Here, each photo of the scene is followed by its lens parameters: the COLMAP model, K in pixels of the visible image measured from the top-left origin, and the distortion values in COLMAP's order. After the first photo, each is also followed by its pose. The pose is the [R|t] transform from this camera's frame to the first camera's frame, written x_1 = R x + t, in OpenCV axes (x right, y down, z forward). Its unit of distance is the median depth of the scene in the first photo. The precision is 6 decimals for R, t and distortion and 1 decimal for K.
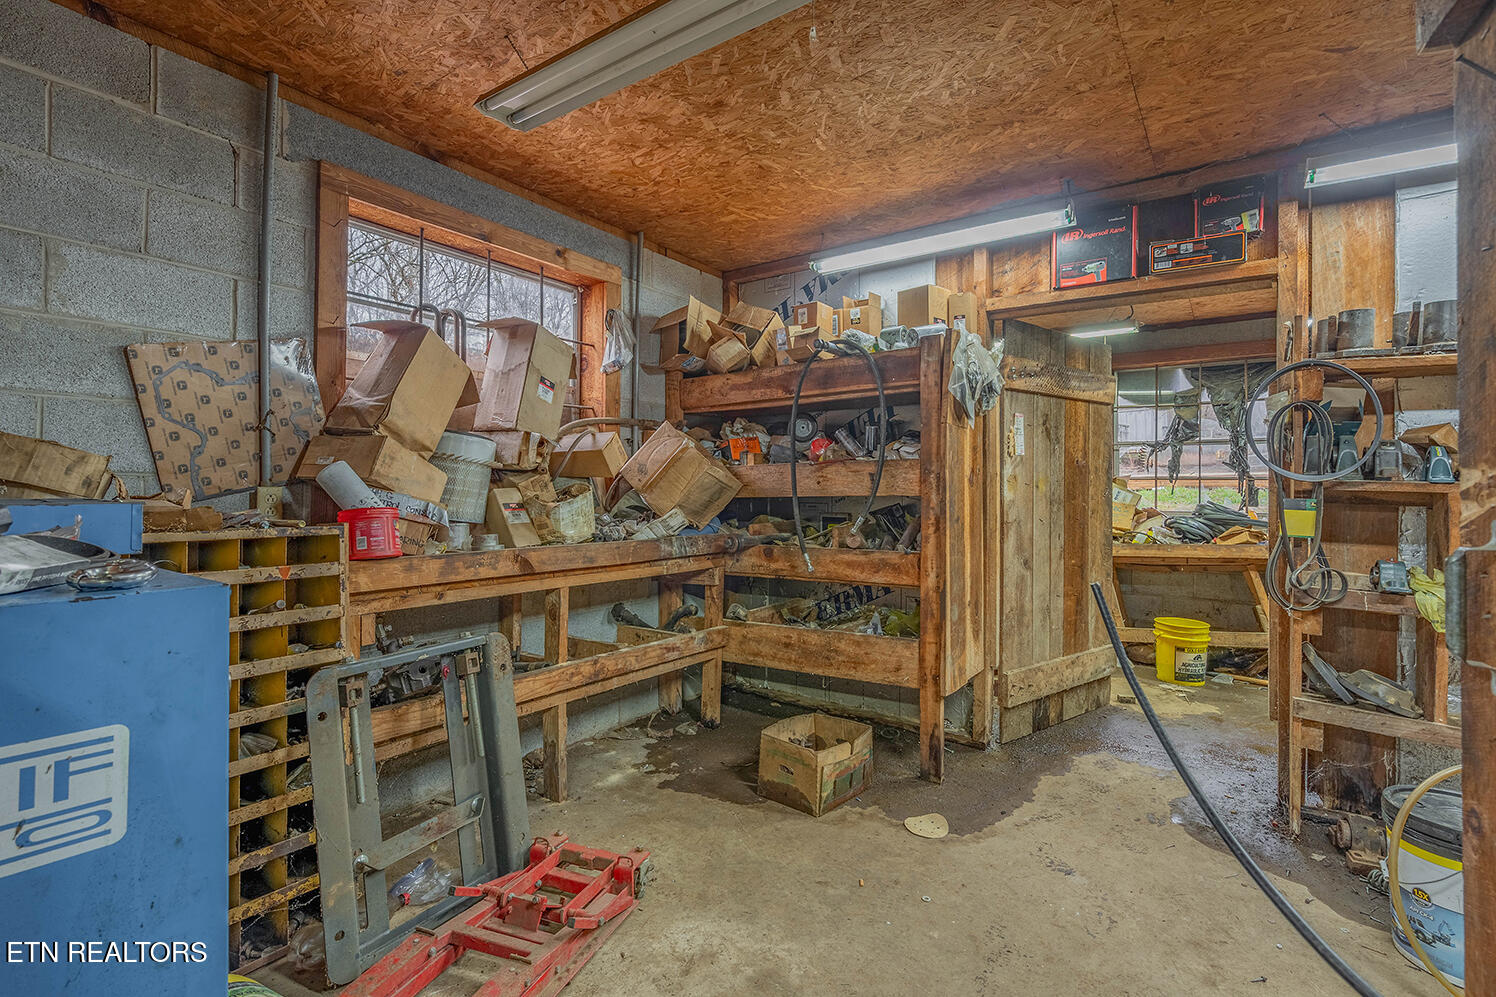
lens RADIAL K [[682.4, 0, 751.5], [0, 682.4, 478.1], [0, 0, 1]] dist [-0.000559, 0.000111]
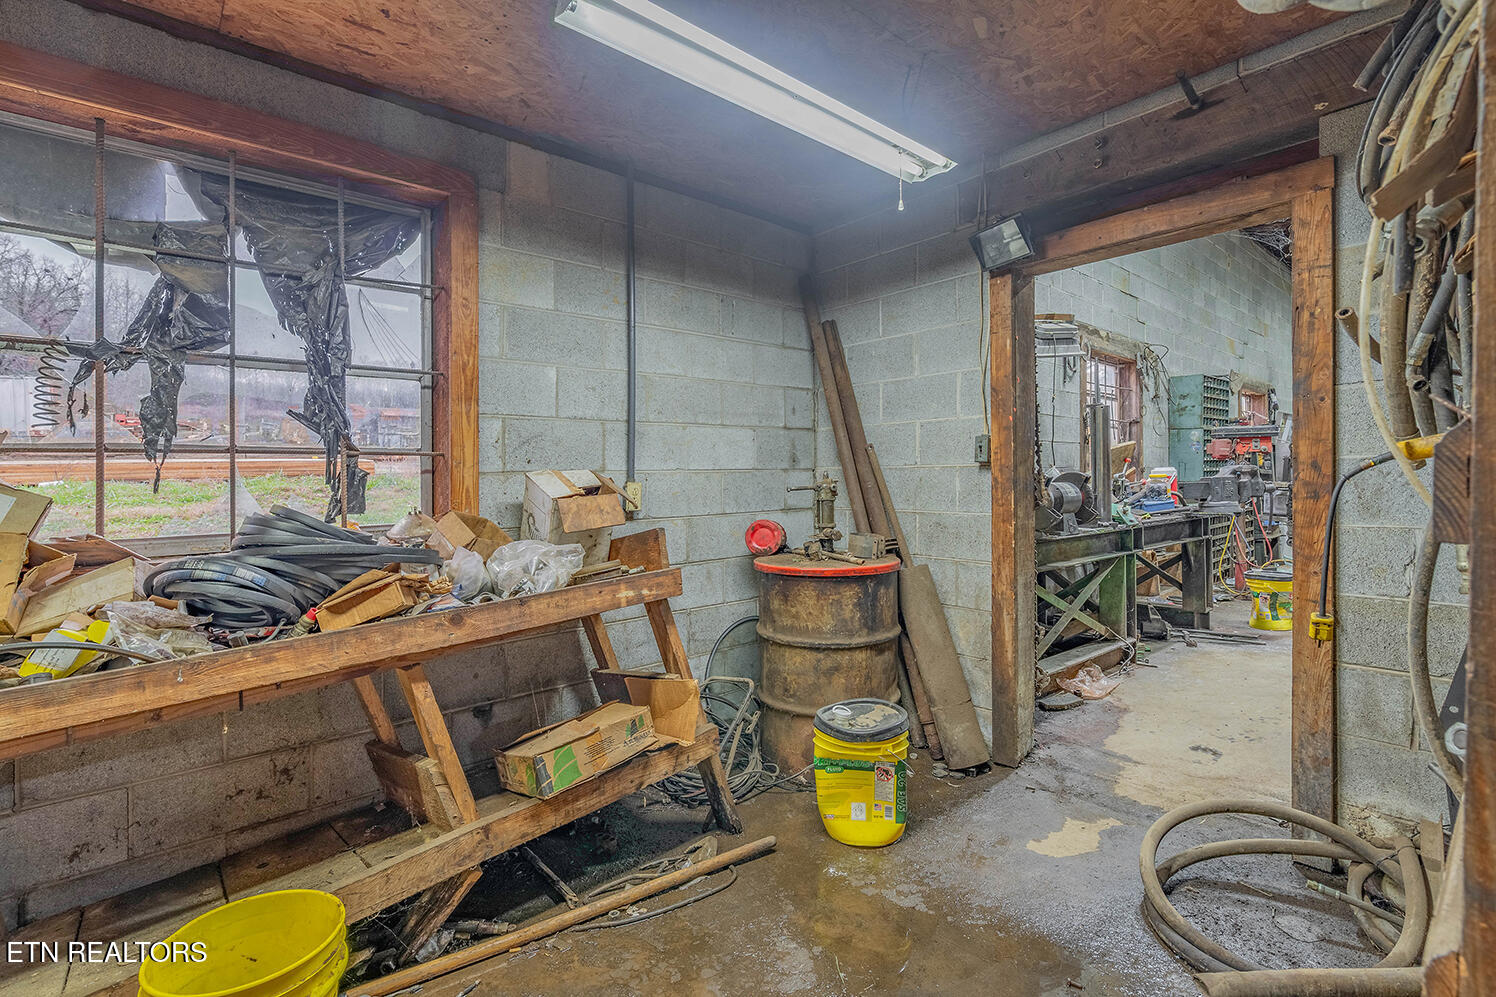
lens RADIAL K [[682.4, 0, 751.5], [0, 682.4, 478.1], [0, 0, 1]] dist [-0.000559, 0.000111]
pose [[0.236622, -0.008490, 0.971565, 0.366161], [0.009336, 0.999936, 0.006464, 0.017976], [-0.971557, 0.007541, 0.236686, 0.652601]]
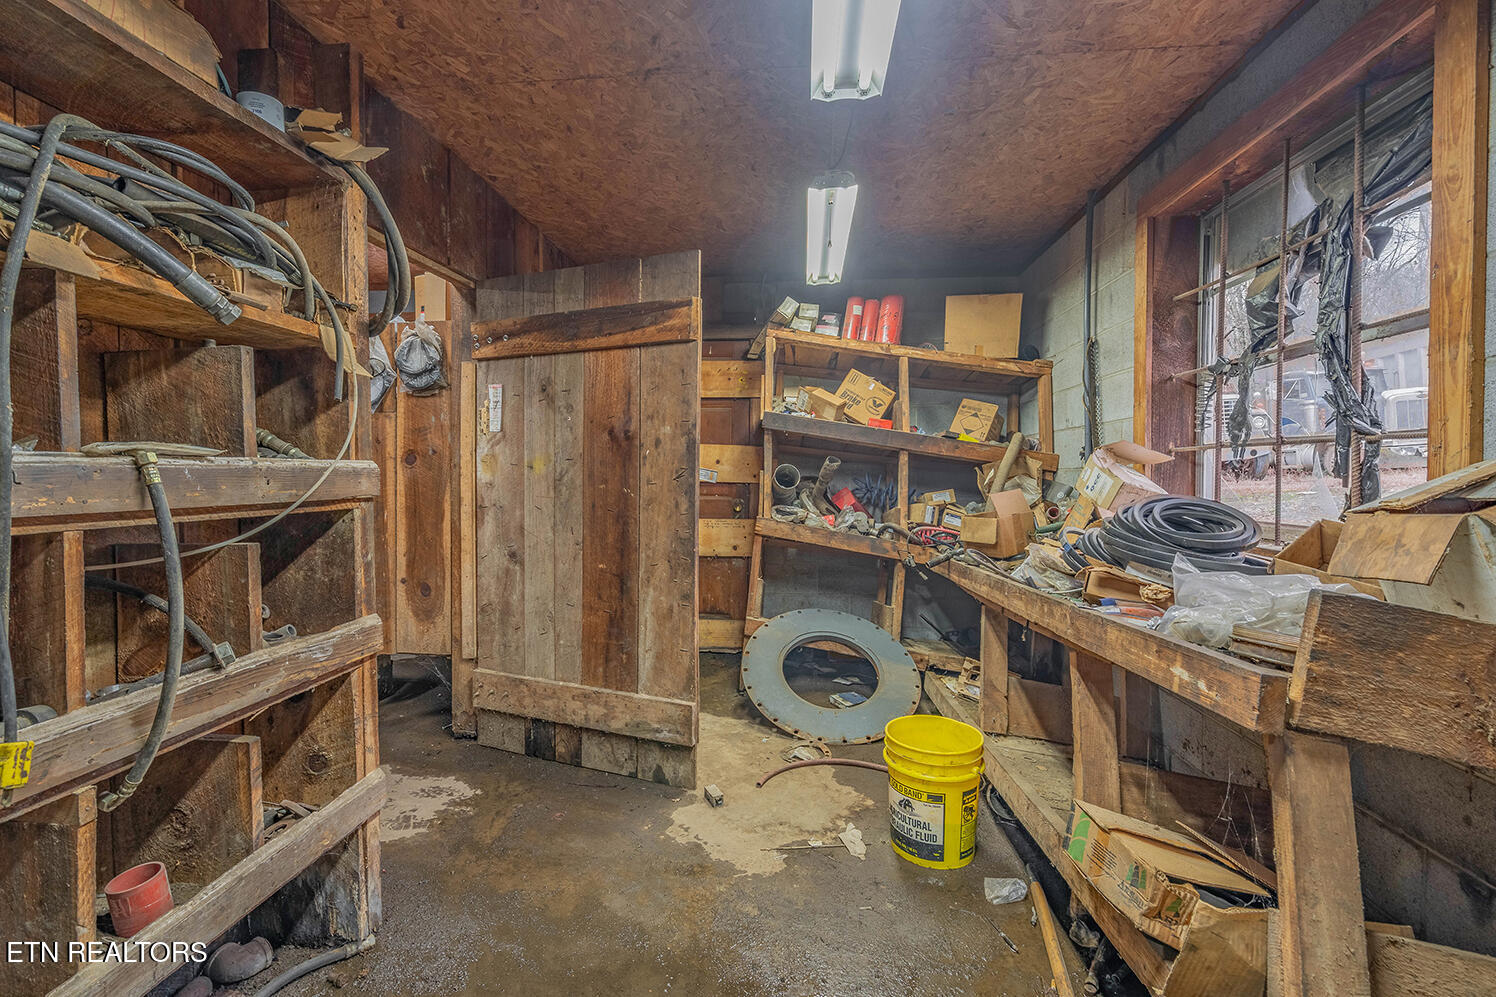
lens RADIAL K [[690.0, 0, 746.3], [0, 690.0, 503.3], [0, 0, 1]] dist [0.001454, 0.000208]
pose [[0.507761, 0.028117, -0.861039, 0.905564], [0.005628, 0.999338, 0.035952, 0.019717], [0.861480, -0.023101, 0.507267, 0.563235]]
